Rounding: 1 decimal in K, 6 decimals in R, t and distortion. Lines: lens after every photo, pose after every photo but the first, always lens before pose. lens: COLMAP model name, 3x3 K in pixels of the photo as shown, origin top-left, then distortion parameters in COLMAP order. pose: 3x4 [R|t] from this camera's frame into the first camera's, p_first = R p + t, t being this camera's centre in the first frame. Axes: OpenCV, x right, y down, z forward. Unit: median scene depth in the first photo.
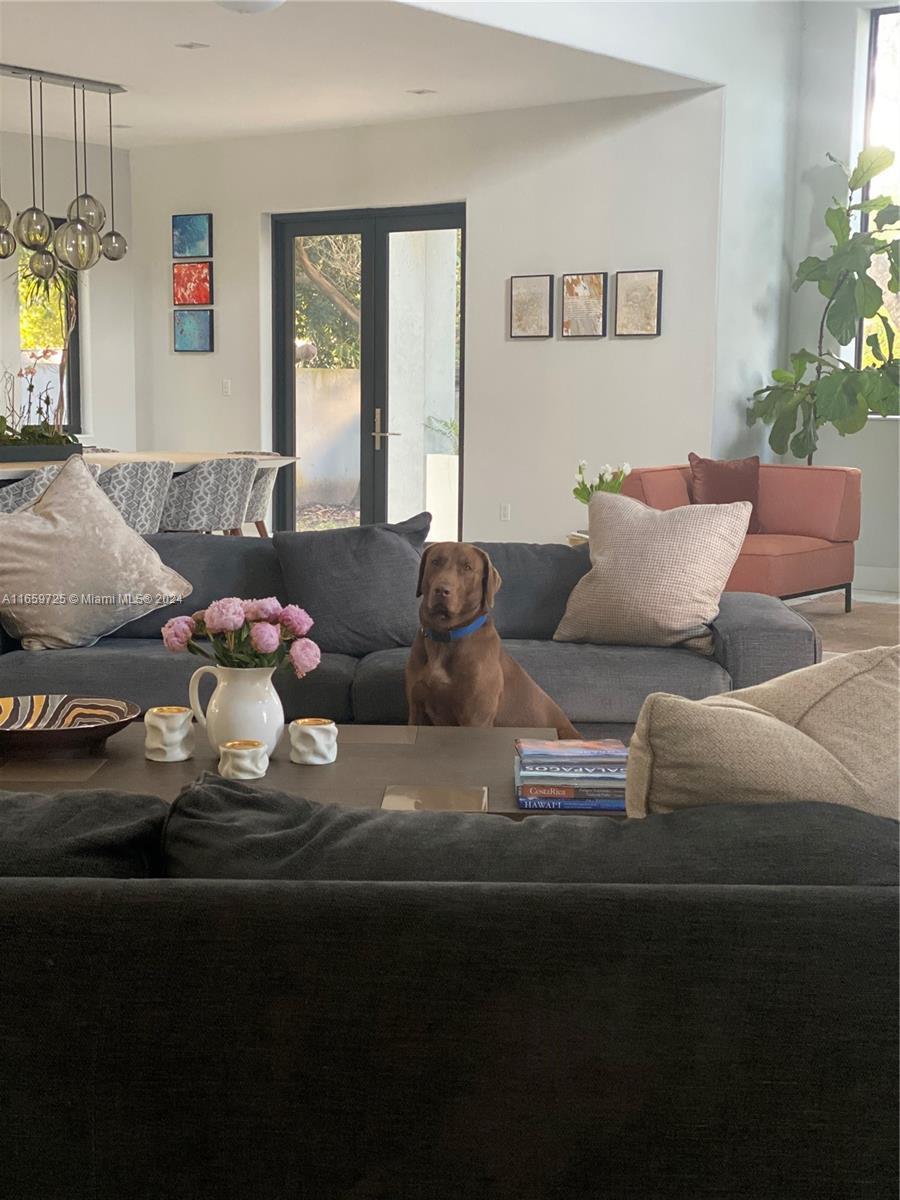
lens RADIAL K [[1812.8, 0, 450.2], [0, 1812.8, 601.5], [0, 0, 1]] dist [0.128977, 0.000000]
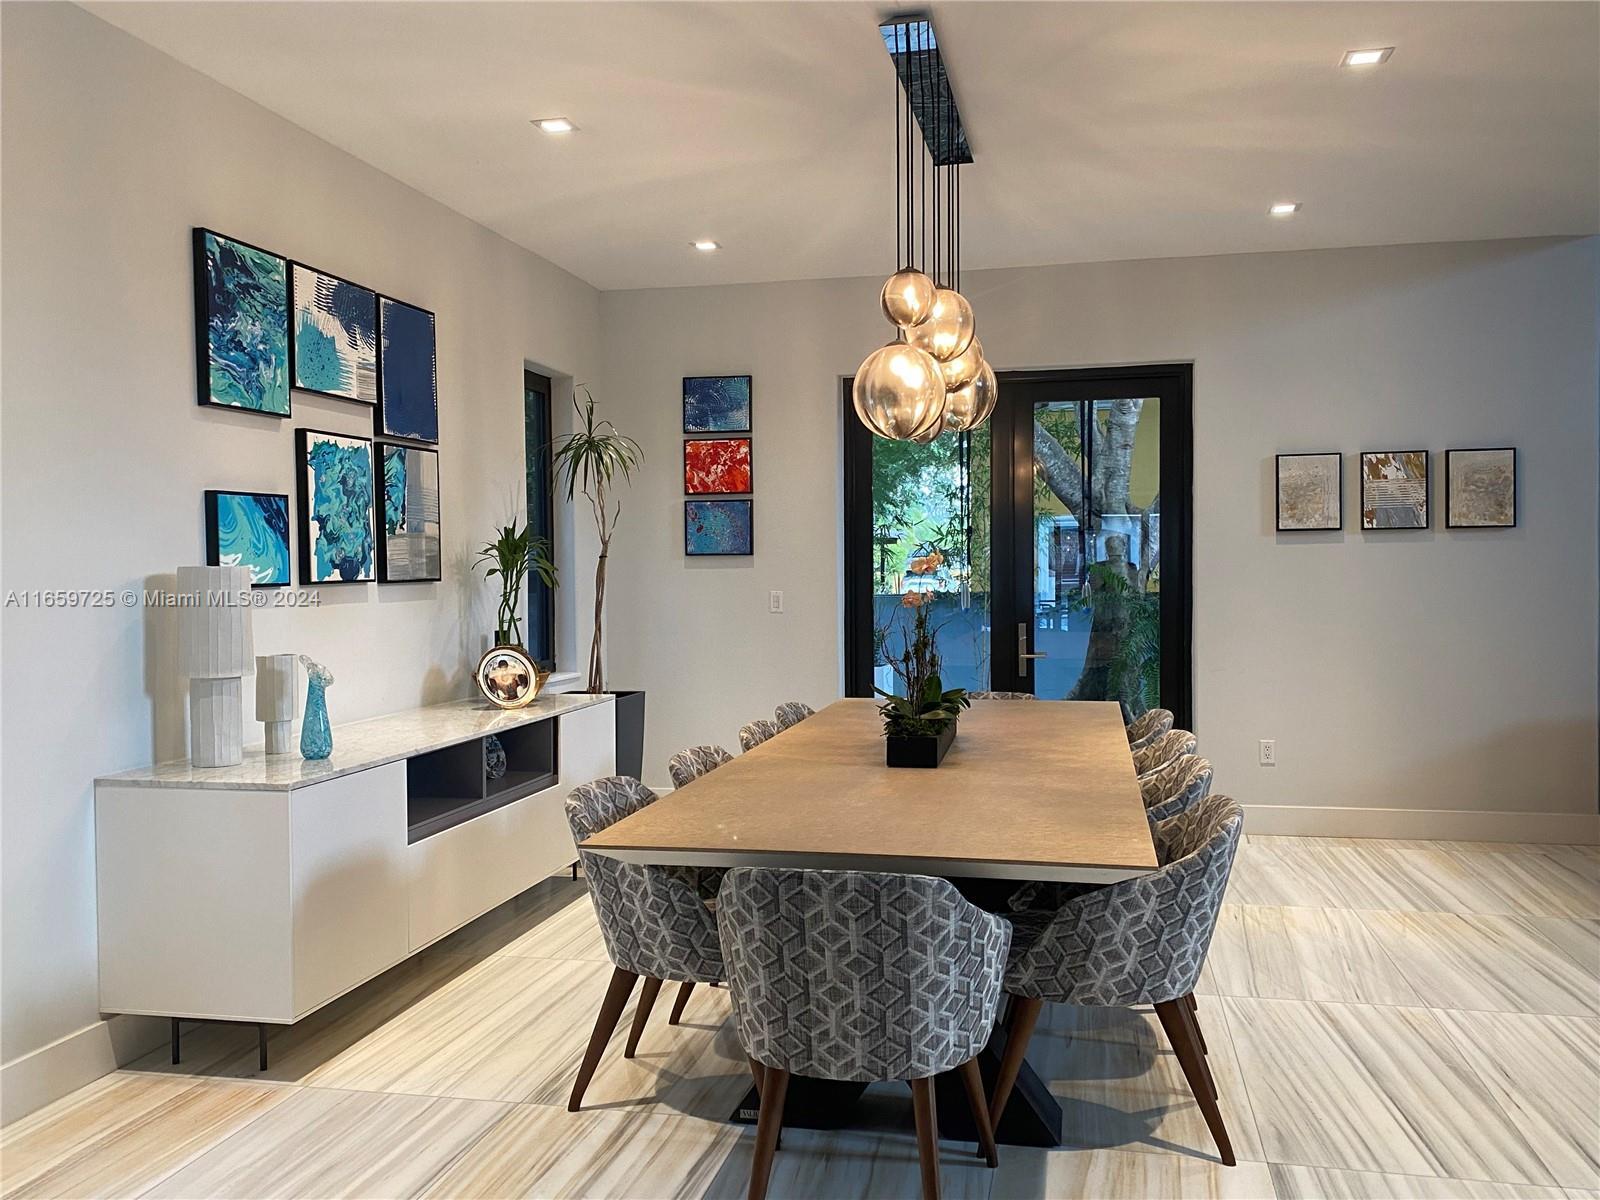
lens RADIAL K [[1331.8, 0, 800.7], [0, 1331.8, 602.4], [0, 0, 1]] dist [0.005621, -0.002932]
pose [[0.903288, -0.034469, 0.427647, -0.352357], [0.071760, 0.994864, -0.071385, -0.077287], [-0.422990, 0.095169, 0.901123, 0.500472]]
